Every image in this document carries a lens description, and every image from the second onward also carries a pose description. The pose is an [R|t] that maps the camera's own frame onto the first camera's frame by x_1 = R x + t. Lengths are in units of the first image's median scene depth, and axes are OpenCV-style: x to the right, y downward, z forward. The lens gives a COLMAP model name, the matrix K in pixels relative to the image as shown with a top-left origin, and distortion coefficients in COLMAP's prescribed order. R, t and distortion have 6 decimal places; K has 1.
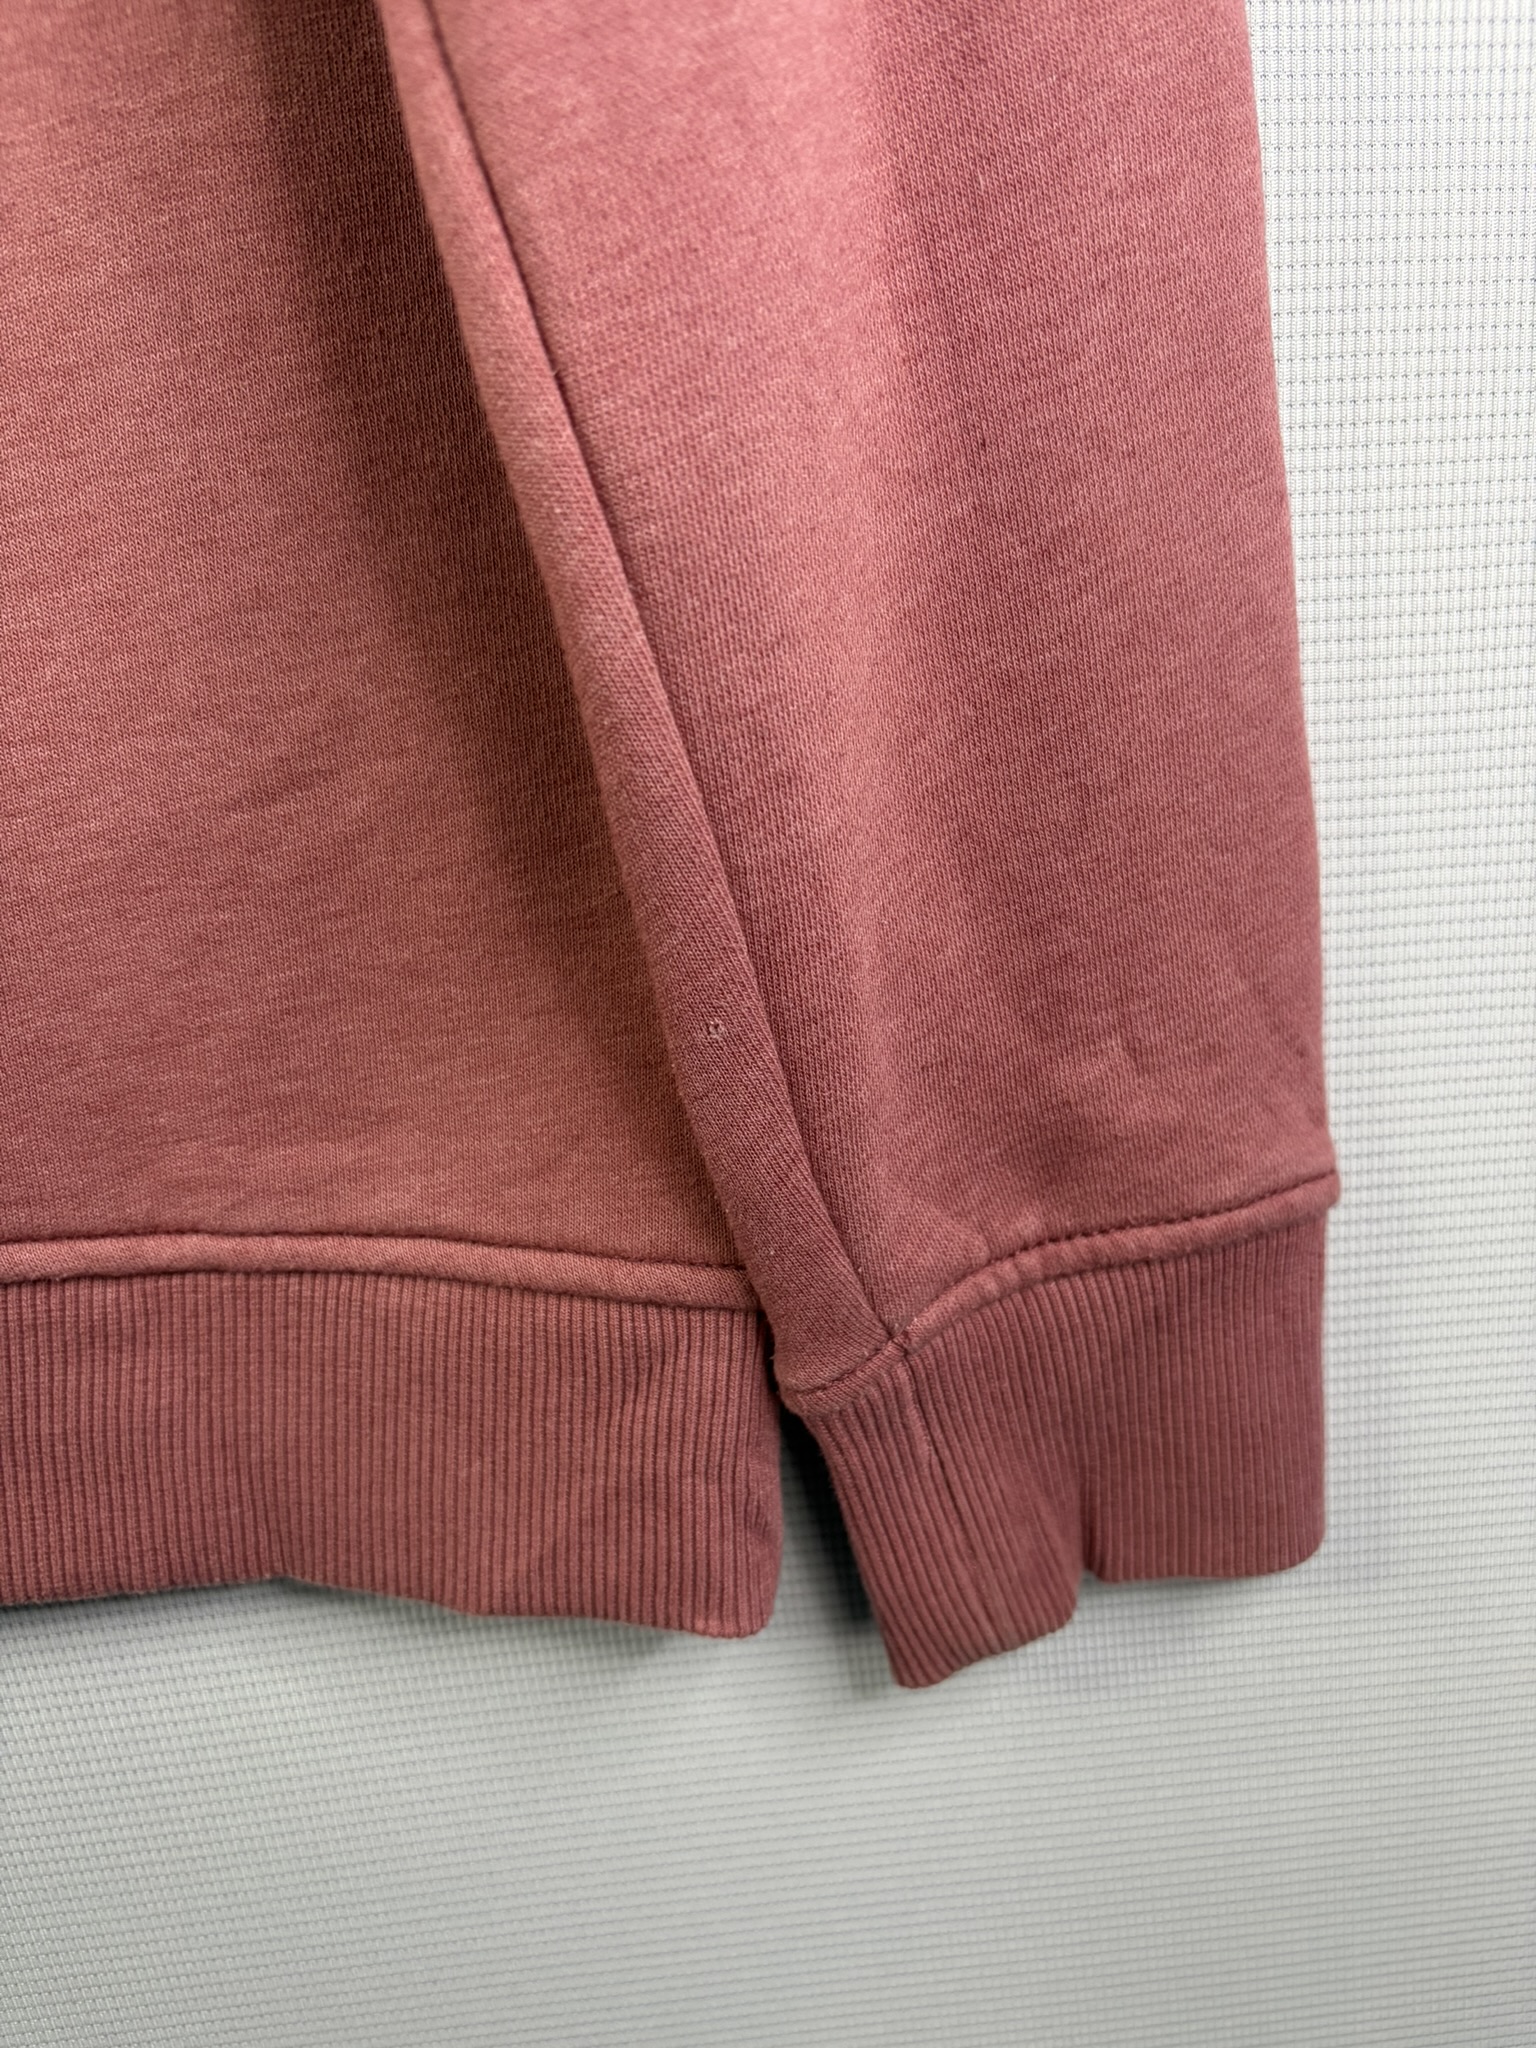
lens RADIAL K [[1558.7, 0, 763.2], [0, 1558.7, 1006.5], [0, 0, 1]] dist [0.043342, -0.174195]
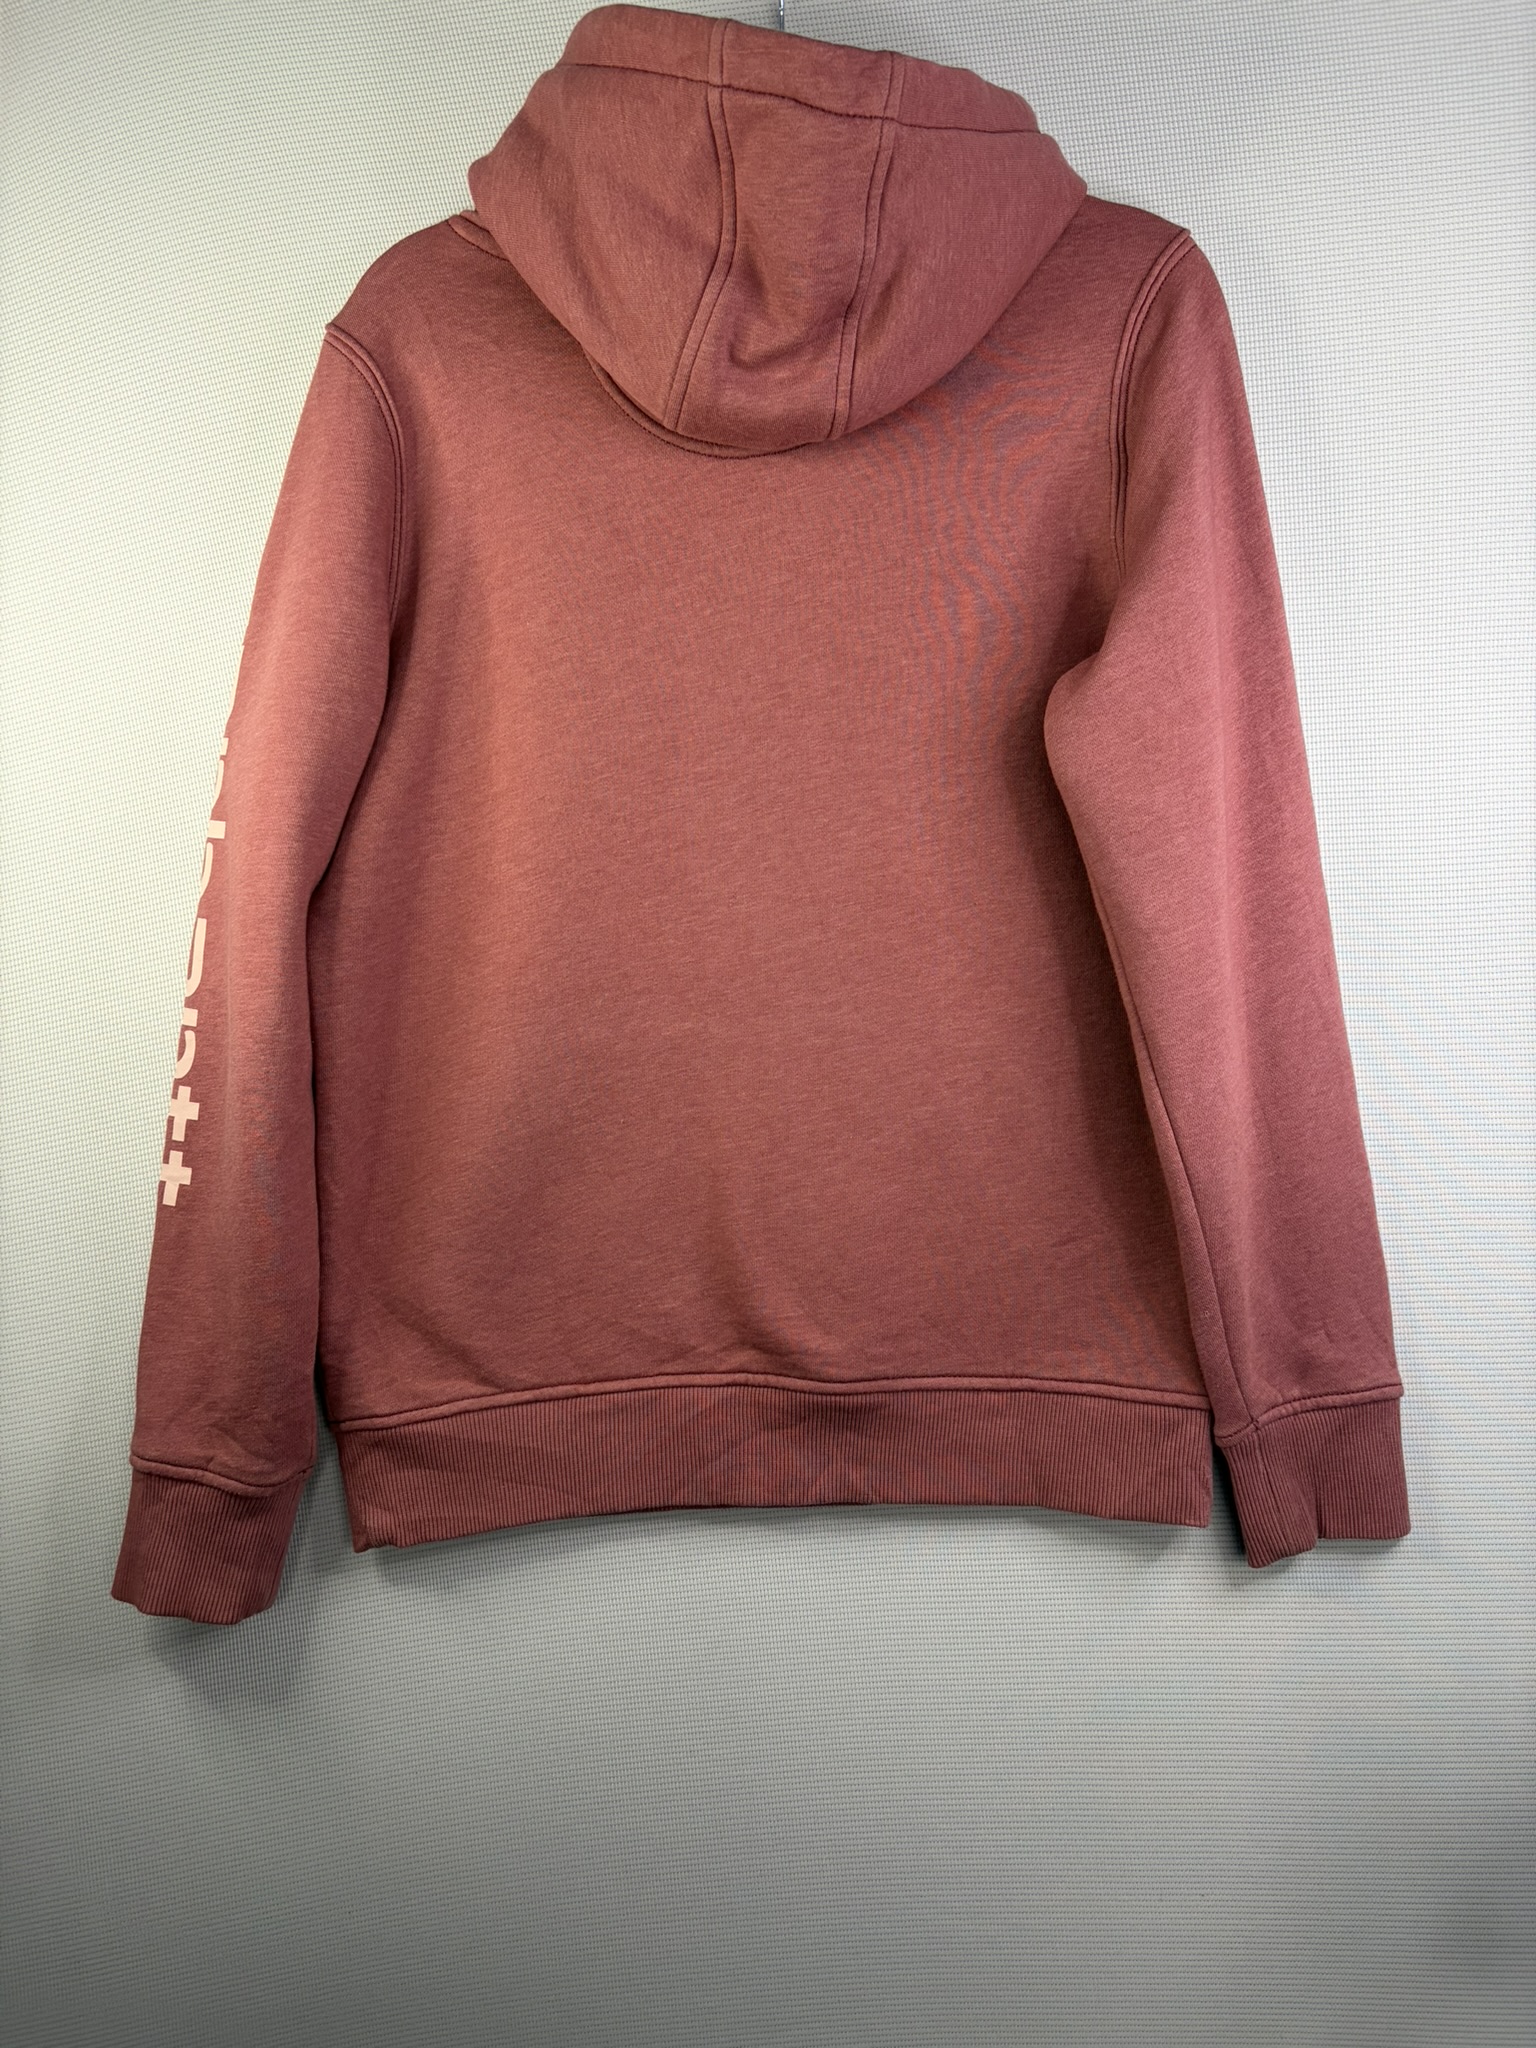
lens RADIAL K [[1558.7, 0, 763.2], [0, 1558.7, 1006.5], [0, 0, 1]] dist [0.043342, -0.174195]
pose [[0.990071, 0.025050, -0.138317, -0.485475], [-0.062269, 0.960339, -0.271793, 0.325642], [0.126023, 0.277707, 0.952364, -2.392404]]
